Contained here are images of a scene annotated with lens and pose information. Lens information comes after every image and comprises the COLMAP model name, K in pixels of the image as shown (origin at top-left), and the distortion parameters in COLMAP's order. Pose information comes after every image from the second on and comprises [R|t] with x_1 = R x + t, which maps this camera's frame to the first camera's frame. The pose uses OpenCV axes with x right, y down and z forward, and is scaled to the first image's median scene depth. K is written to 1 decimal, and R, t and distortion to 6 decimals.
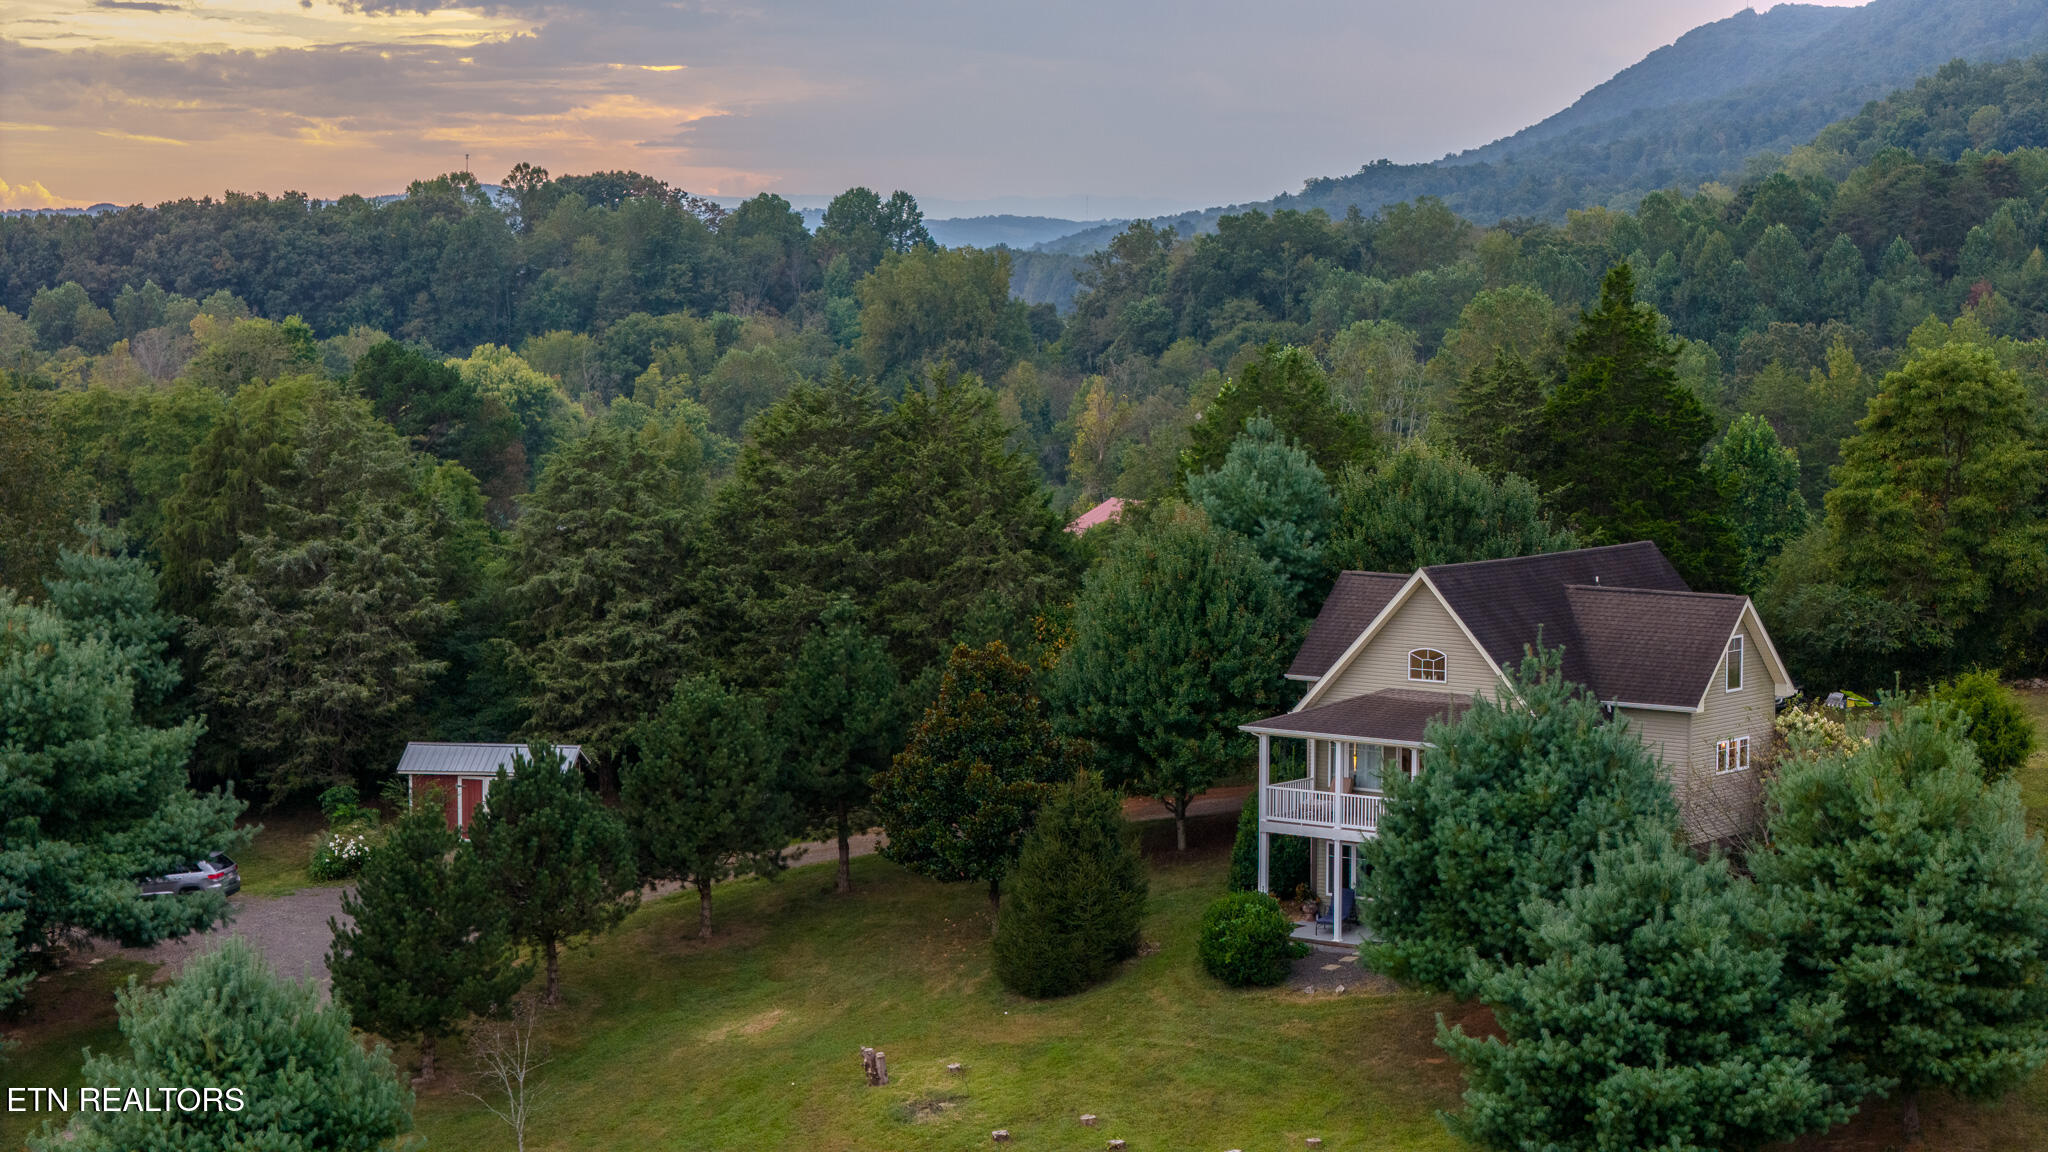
lens RADIAL K [[4160.3, 0, 1005.8], [0, 4160.3, 597.0], [0, 0, 1]] dist [-0.279612, 0.000000]
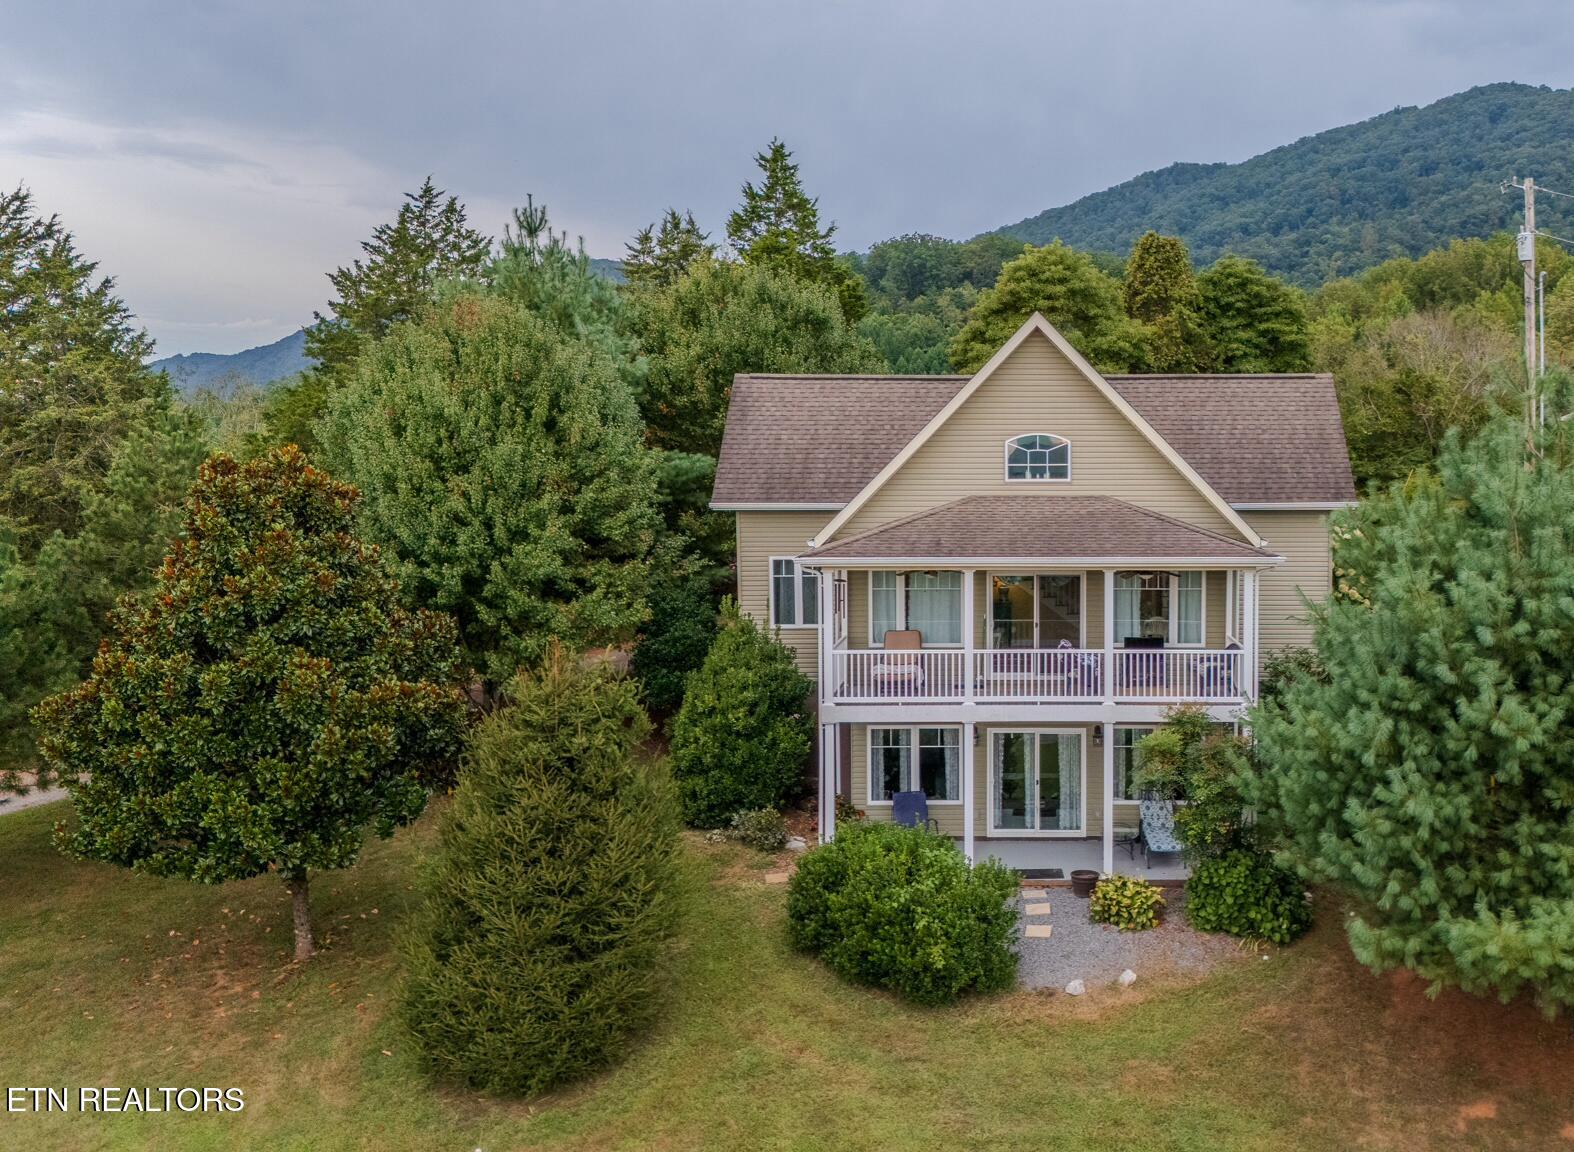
lens RADIAL K [[1495.5, 0, 1013.4], [0, 1495.5, 581.3], [0, 0, 1]] dist [0.024986, 0.009364]
pose [[0.772929, -0.050897, 0.632448, -0.055219], [0.056210, 0.998351, 0.011648, 0.031320], [-0.631998, 0.026547, 0.774515, 0.748556]]
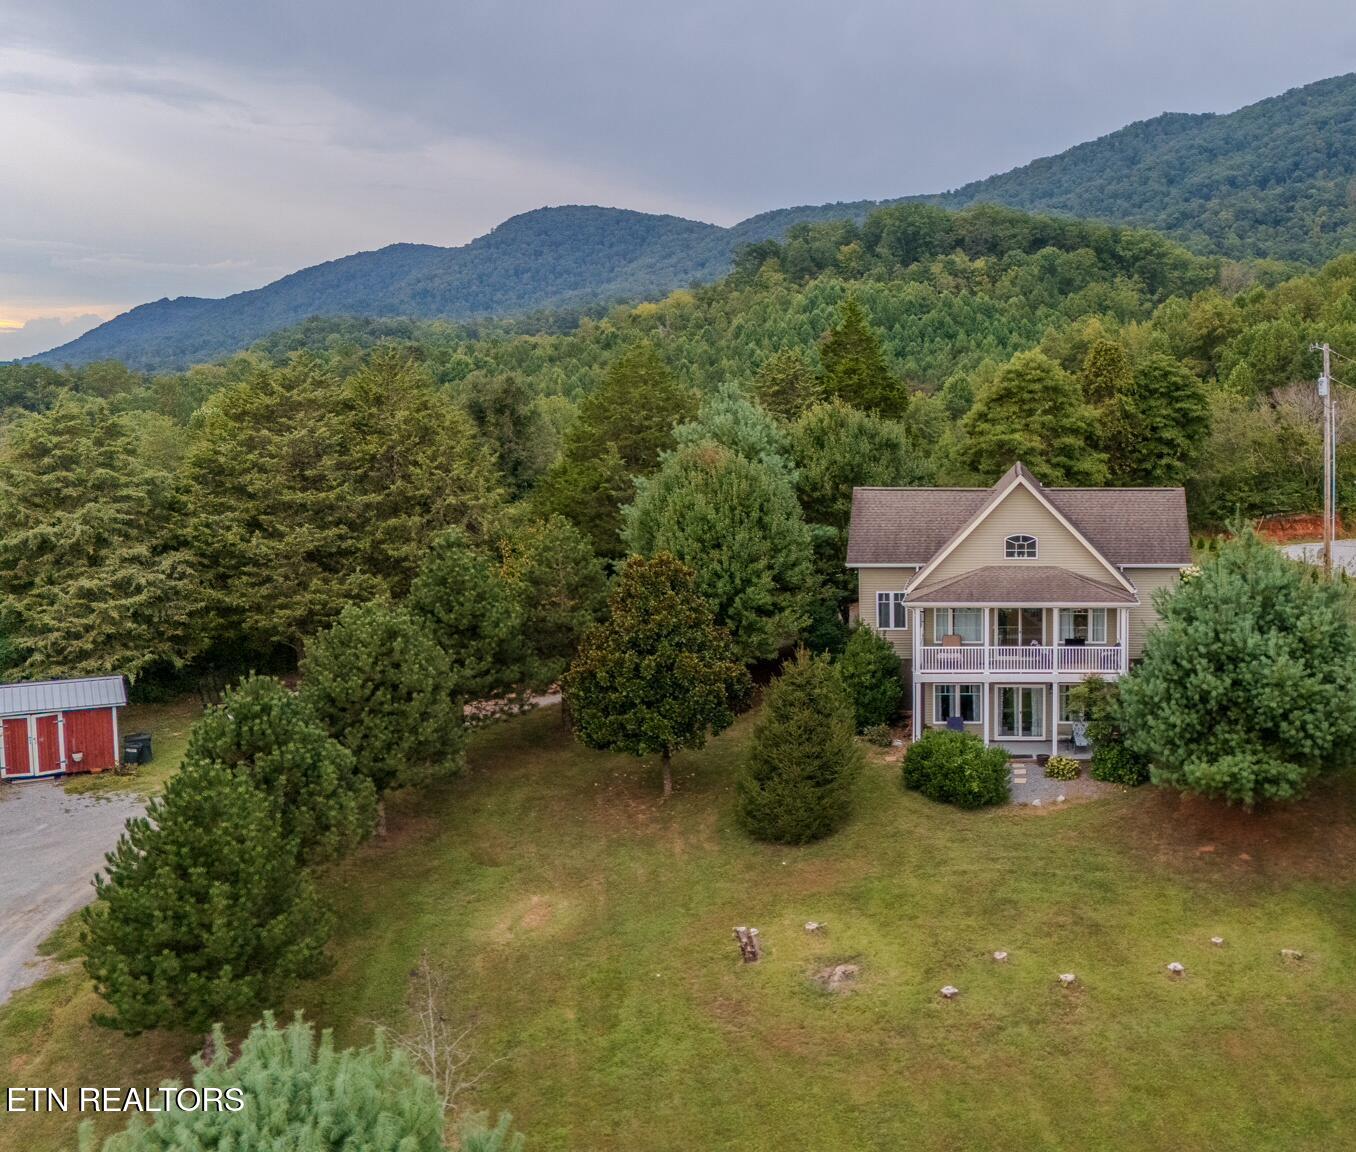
lens RADIAL K [[1507.3, 0, 1025.3], [0, 1507.3, 563.0], [0, 0, 1]] dist [0.030940, 0.000000]
pose [[0.763271, -0.064392, 0.642862, -0.197058], [0.053293, 0.997905, 0.036679, 0.003507], [-0.643877, 0.006264, 0.765104, 0.575699]]
